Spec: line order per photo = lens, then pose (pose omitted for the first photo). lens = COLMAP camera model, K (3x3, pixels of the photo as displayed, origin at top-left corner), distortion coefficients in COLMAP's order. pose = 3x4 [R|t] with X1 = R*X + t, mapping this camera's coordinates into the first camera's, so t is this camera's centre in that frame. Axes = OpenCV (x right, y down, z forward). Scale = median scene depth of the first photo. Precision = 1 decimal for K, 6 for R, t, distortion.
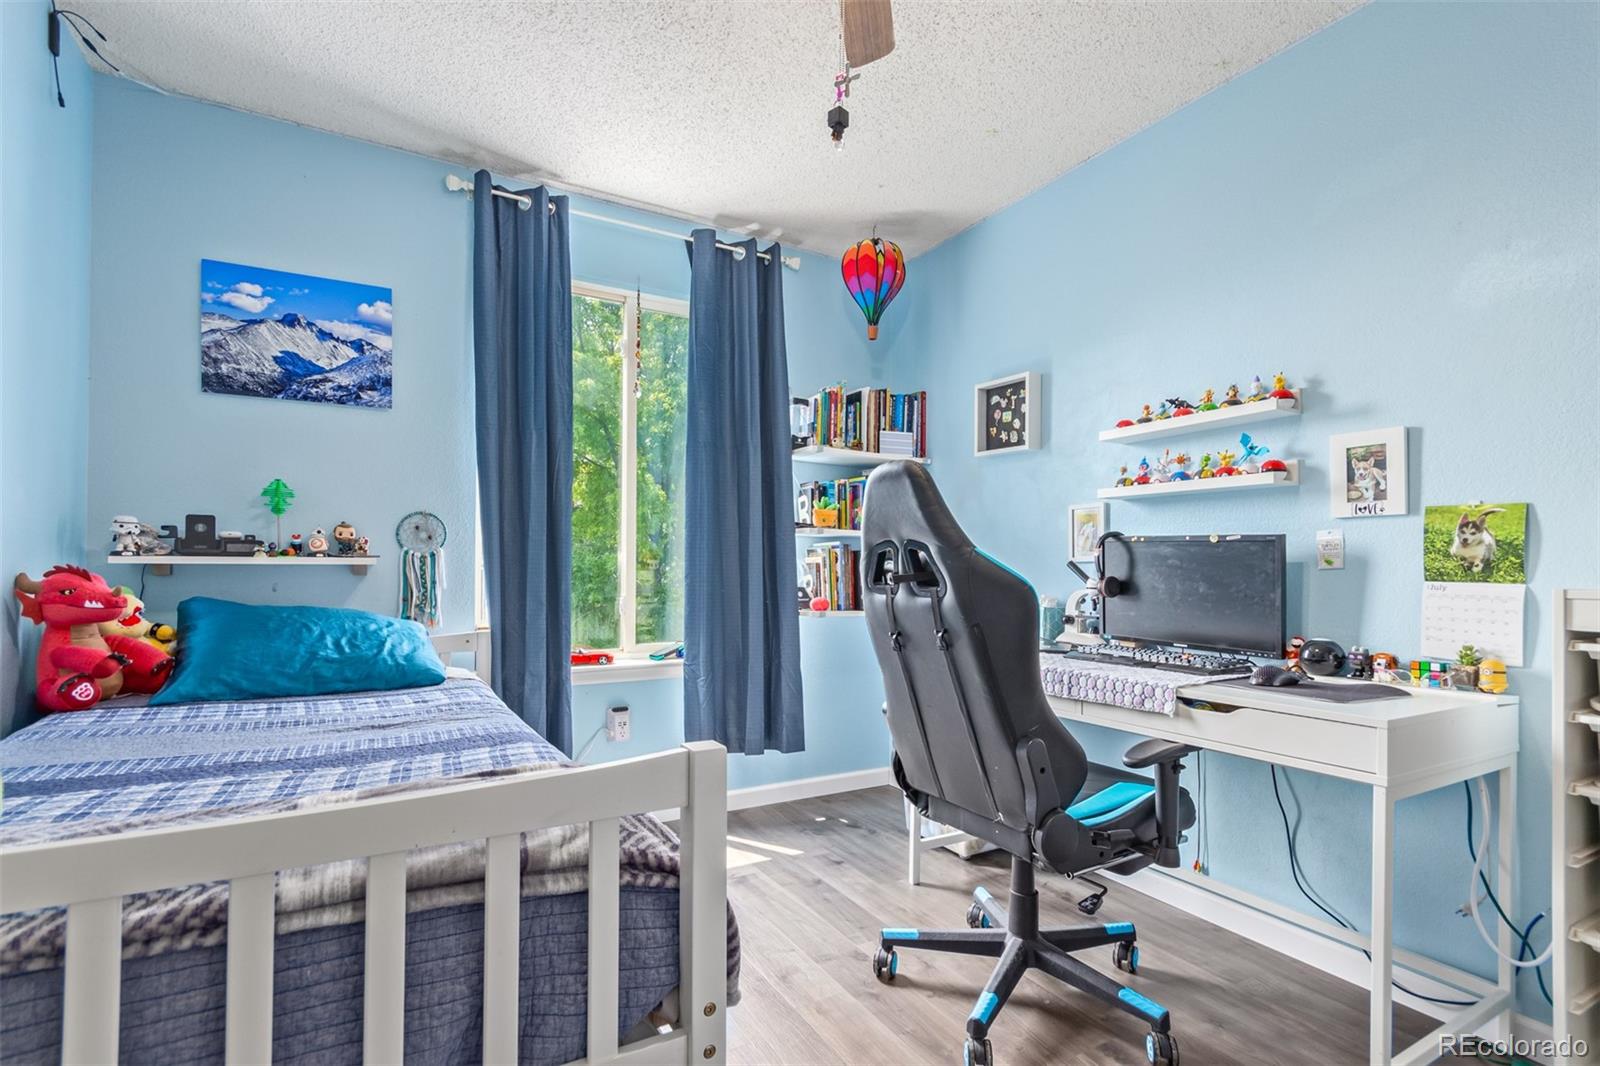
lens RADIAL K [[753.9, 0, 804.6], [0, 753.9, 563.2], [0, 0, 1]] dist [0.000101, 0.000715]
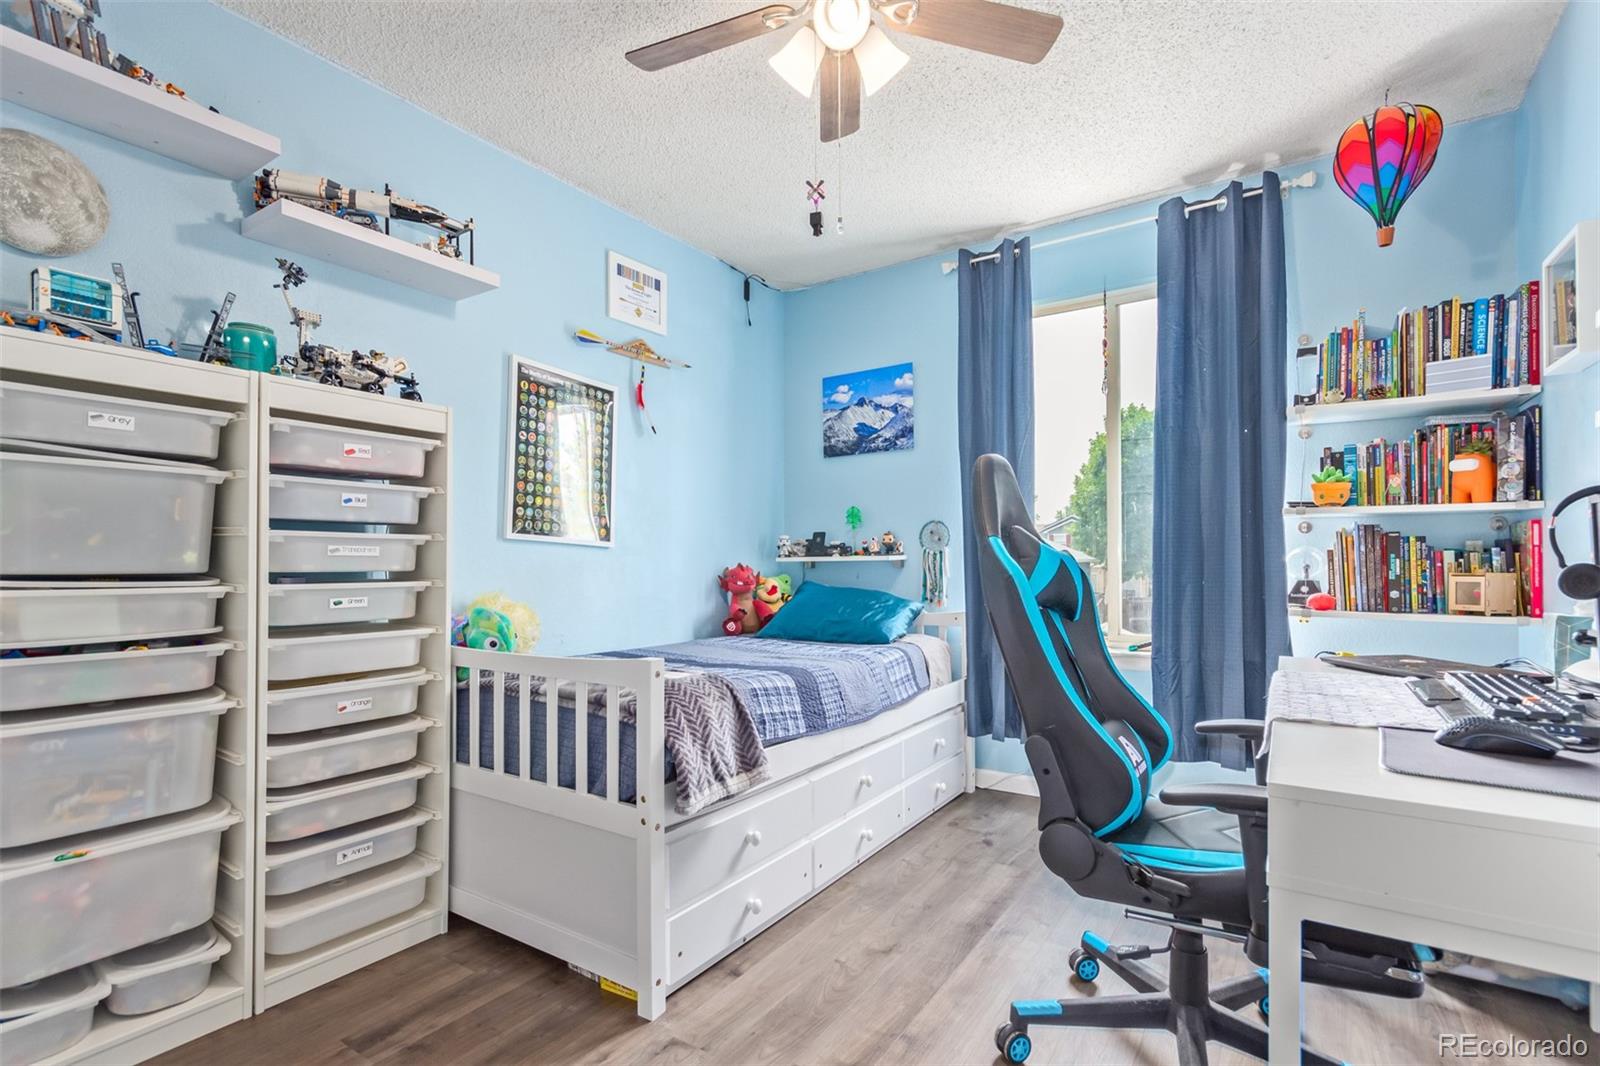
lens RADIAL K [[753.9, 0, 804.6], [0, 753.9, 563.2], [0, 0, 1]] dist [0.000101, 0.000715]
pose [[0.444724, -0.007612, -0.895636, 0.631579], [0.017642, 0.999844, 0.000262, 0.004105], [0.895494, -0.015917, 0.444789, 0.202055]]
